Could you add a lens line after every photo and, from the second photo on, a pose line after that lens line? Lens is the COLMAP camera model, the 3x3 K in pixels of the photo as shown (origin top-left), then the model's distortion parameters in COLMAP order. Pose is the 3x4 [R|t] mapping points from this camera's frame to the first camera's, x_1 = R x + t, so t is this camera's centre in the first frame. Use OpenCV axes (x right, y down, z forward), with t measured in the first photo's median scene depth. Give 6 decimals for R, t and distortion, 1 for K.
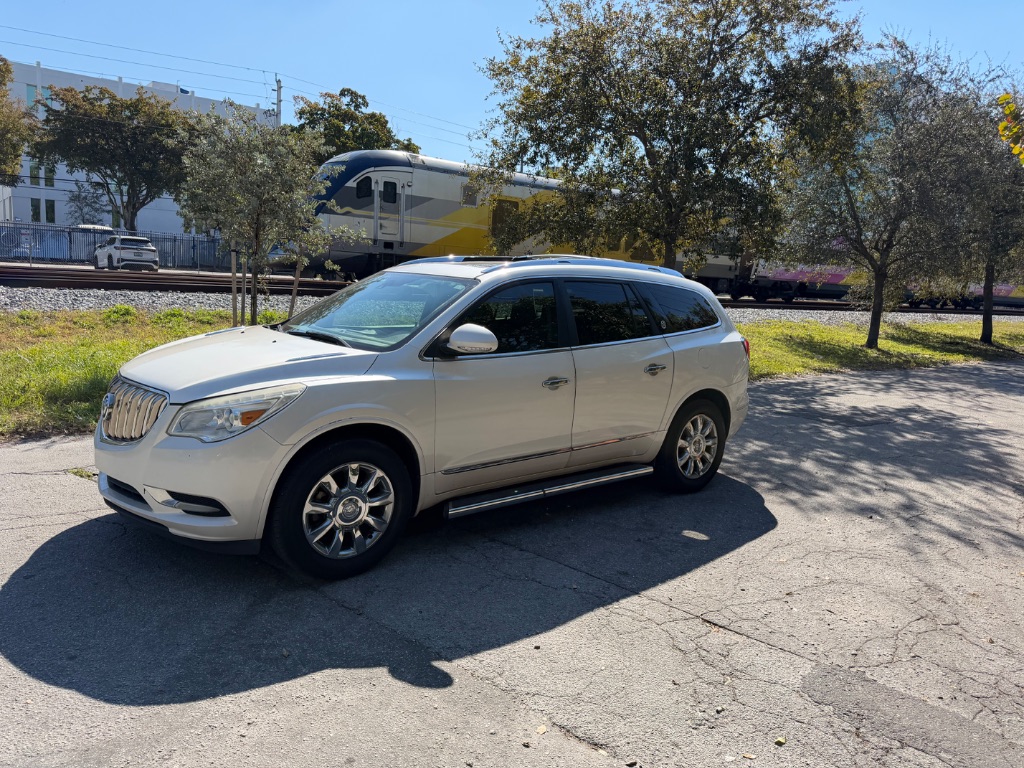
lens RADIAL K [[722.4, 0, 510.9], [0, 722.4, 382.5], [0, 0, 1]] dist [0.029352, -0.034873]
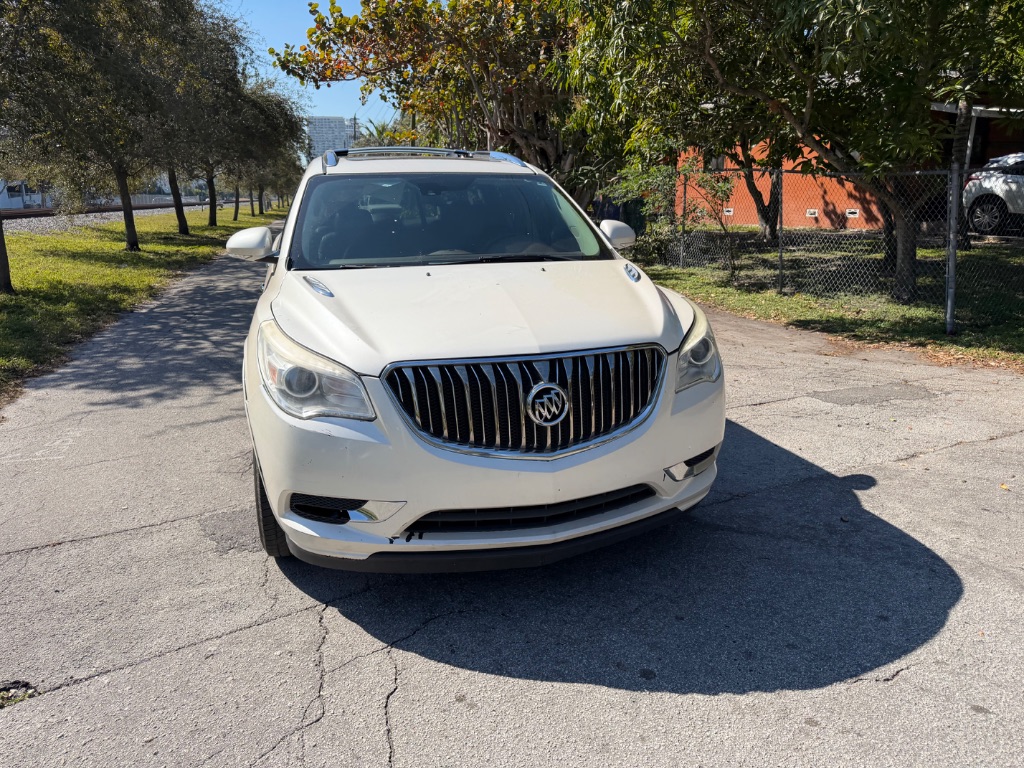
lens RADIAL K [[722.4, 0, 517.7], [0, 722.4, 387.2], [0, 0, 1]] dist [0.029352, -0.034873]
pose [[0.395113, -0.297768, 0.869034, -0.982310], [0.175137, 0.953074, 0.246936, -0.123293], [-0.901783, 0.054632, 0.428722, 0.676631]]
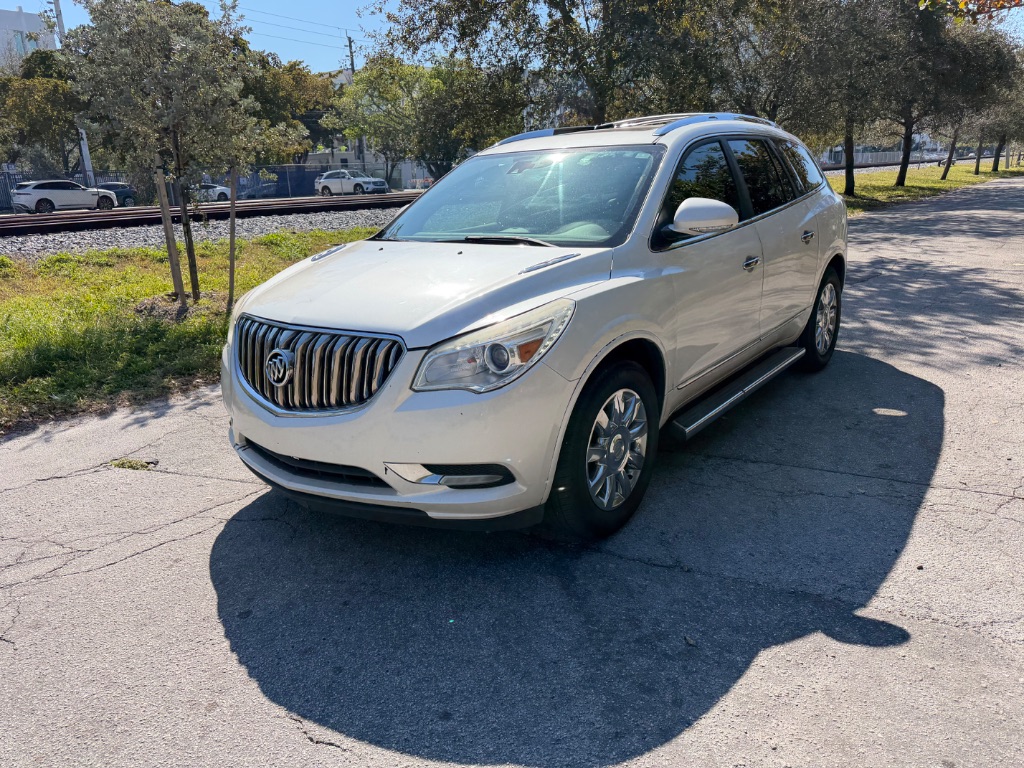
lens RADIAL K [[722.4, 0, 506.3], [0, 722.4, 391.9], [0, 0, 1]] dist [0.029352, -0.034873]
pose [[0.971021, -0.158218, 0.179122, -0.418796], [0.131208, 0.979355, 0.153779, -0.021439], [-0.199755, -0.125821, 0.971734, 0.228115]]
